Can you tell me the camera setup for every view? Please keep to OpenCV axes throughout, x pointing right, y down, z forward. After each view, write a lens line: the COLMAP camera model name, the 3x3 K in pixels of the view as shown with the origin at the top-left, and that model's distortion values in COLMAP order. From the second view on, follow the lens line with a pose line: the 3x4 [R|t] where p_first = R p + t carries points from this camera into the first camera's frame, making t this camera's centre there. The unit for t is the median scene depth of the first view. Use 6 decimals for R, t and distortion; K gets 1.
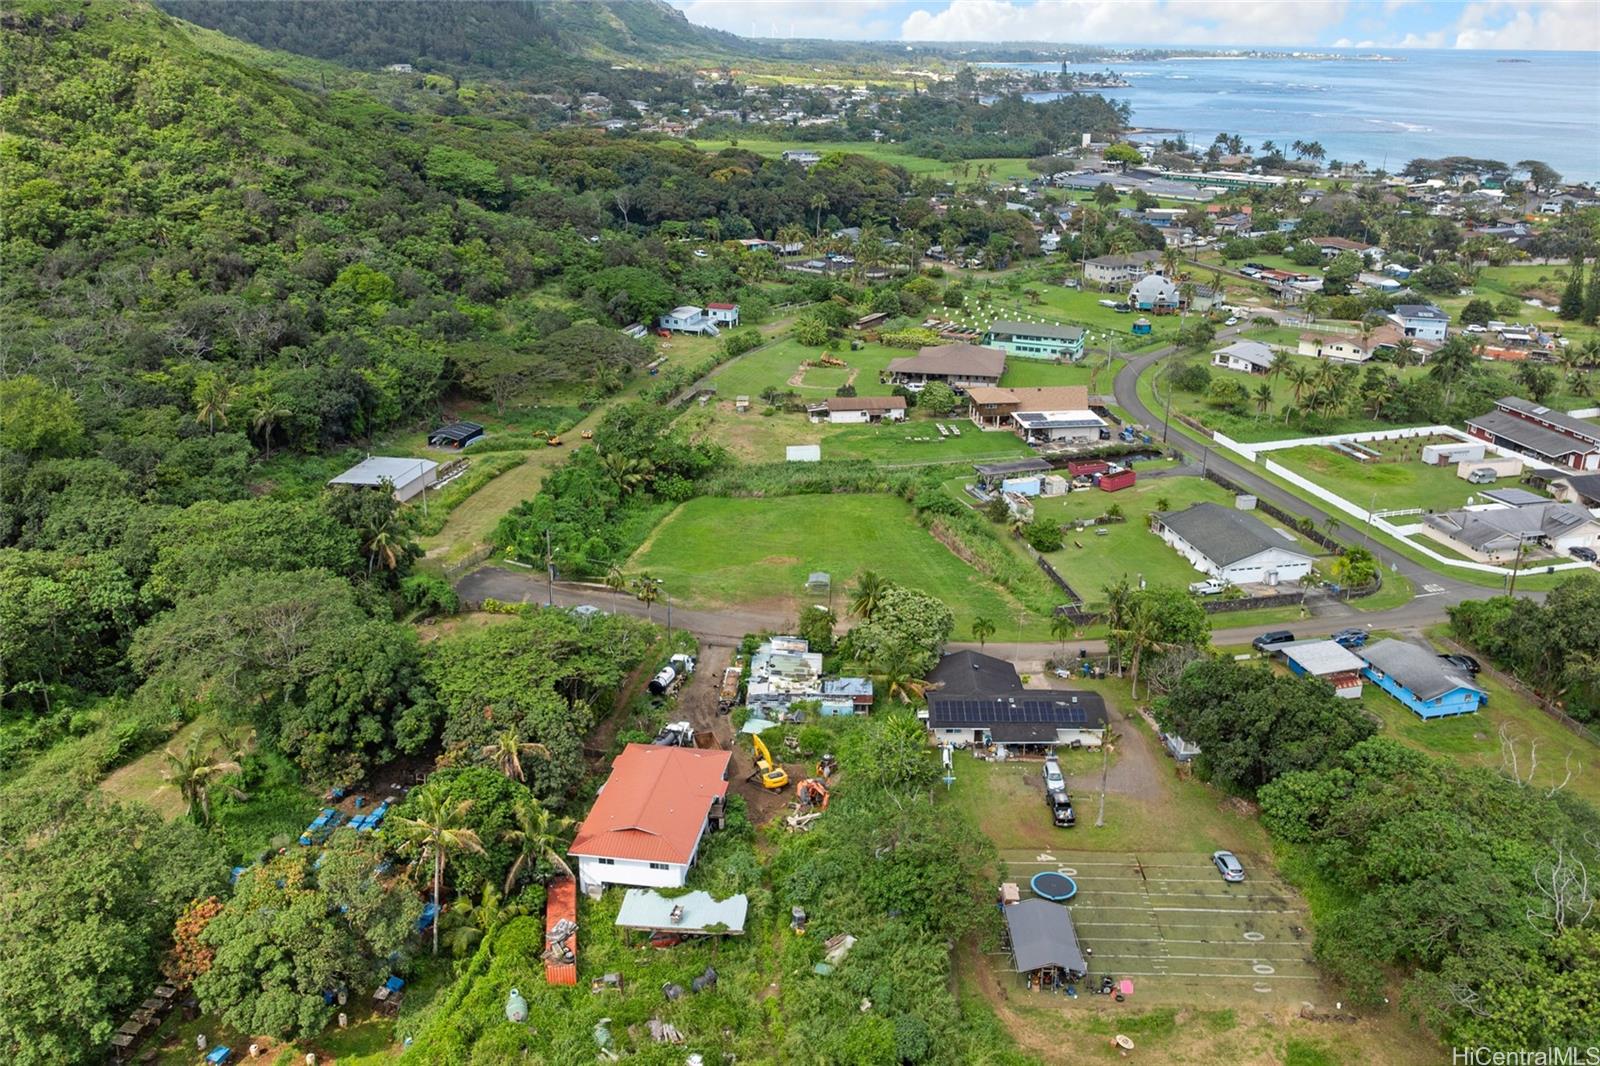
lens RADIAL K [[1318.2, 0, 800.0], [0, 1318.2, 533.0], [0, 0, 1]] dist [-0.027084, -0.003083]
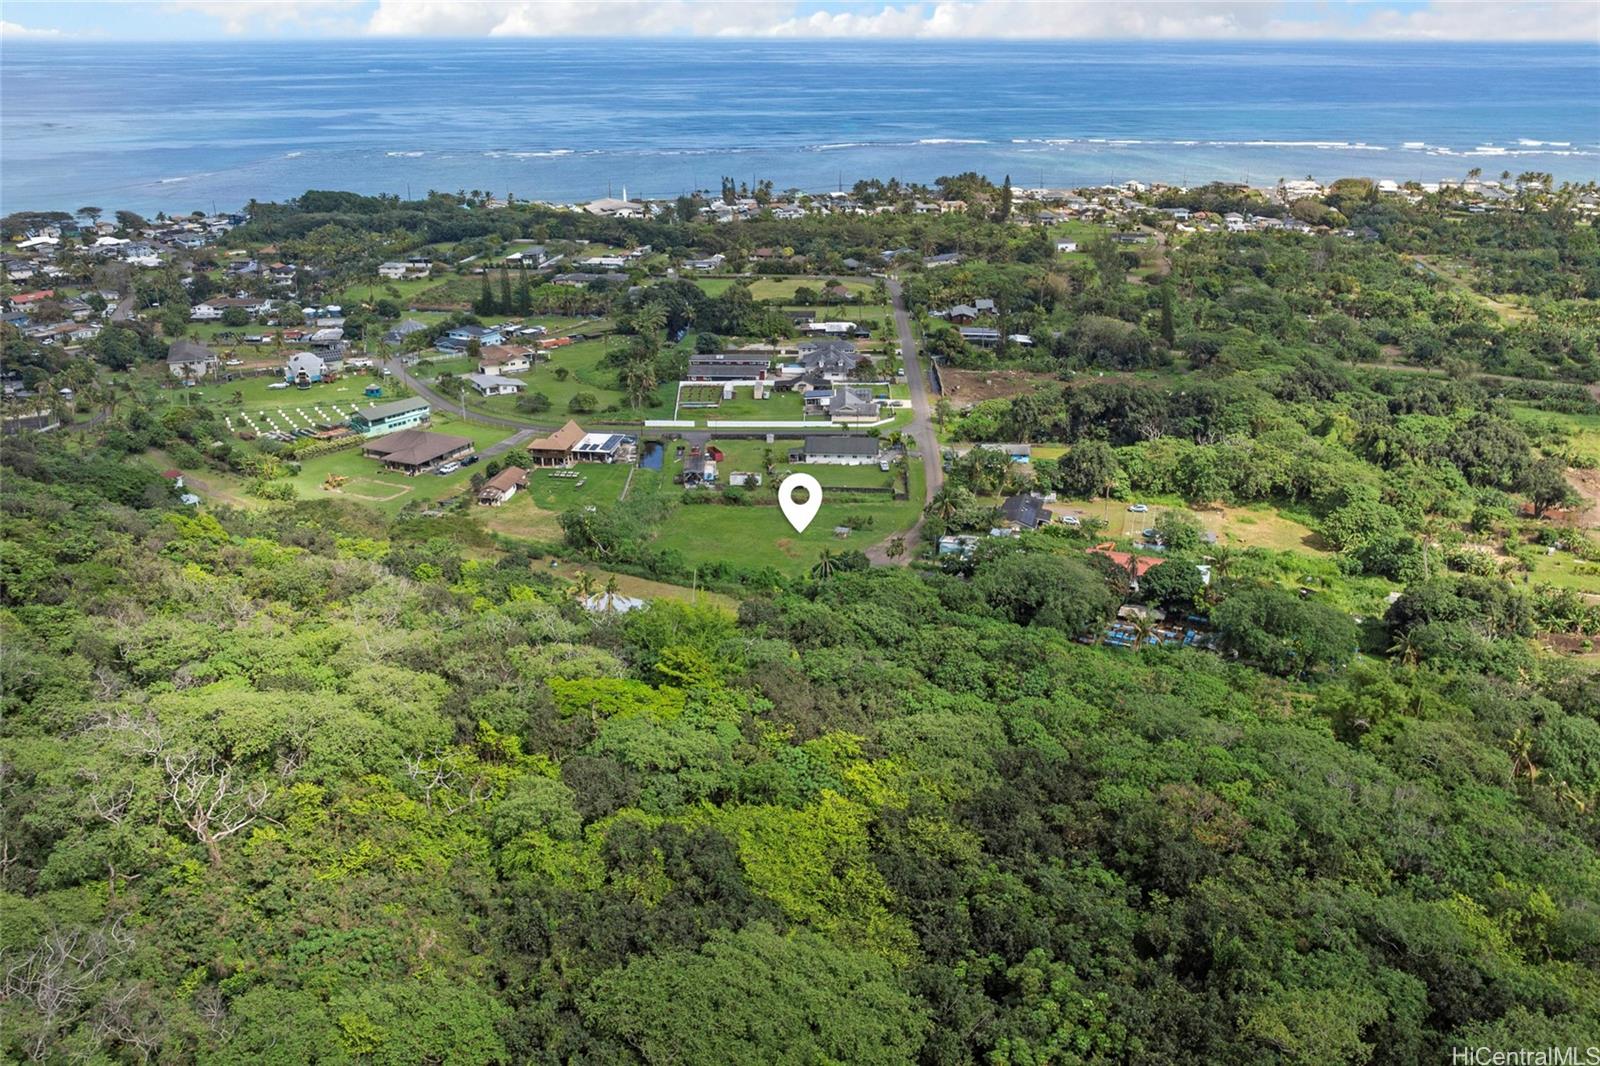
lens RADIAL K [[1318.2, 0, 800.0], [0, 1318.2, 533.0], [0, 0, 1]] dist [-0.027084, -0.003083]
pose [[0.242040, -0.345370, 0.906717, -0.871558], [0.339761, 0.905505, 0.254212, -0.231513], [-0.908834, 0.246538, 0.336512, 0.280354]]
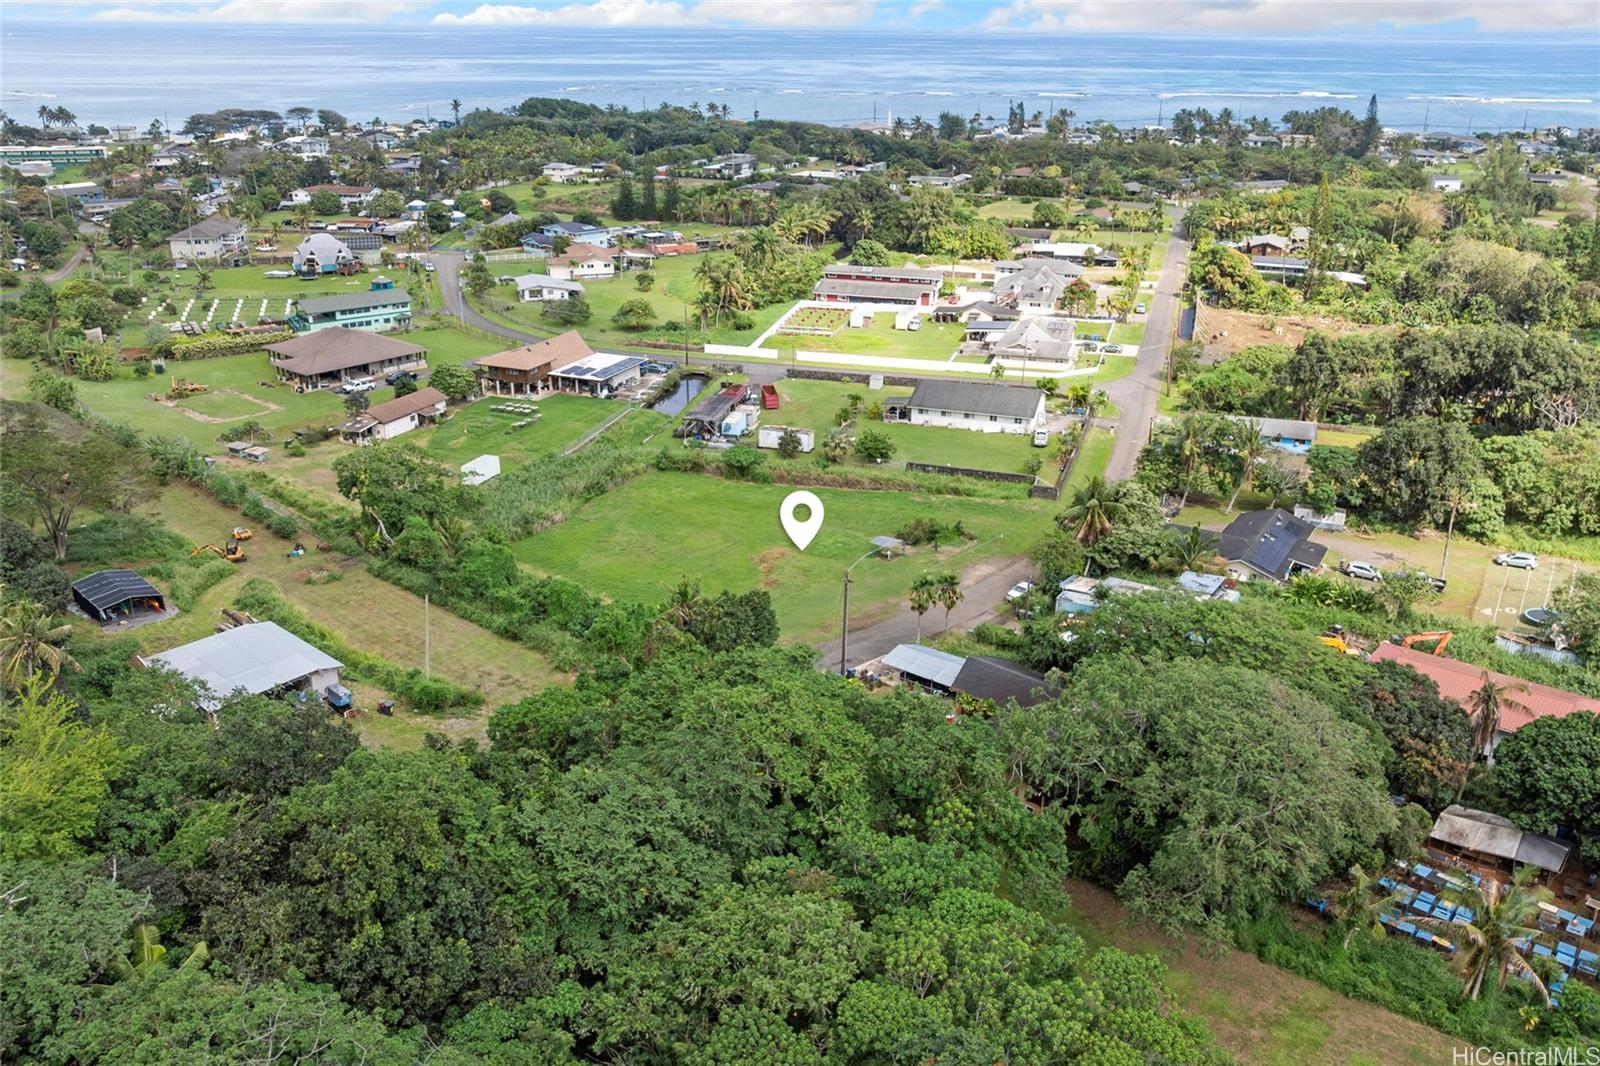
lens RADIAL K [[1318.2, 0, 800.0], [0, 1318.2, 533.0], [0, 0, 1]] dist [-0.027084, -0.003083]
pose [[0.490850, -0.315184, 0.812235, -0.410702], [0.301269, 0.936162, 0.181211, -0.082042], [-0.817498, 0.155754, 0.554471, 0.326233]]
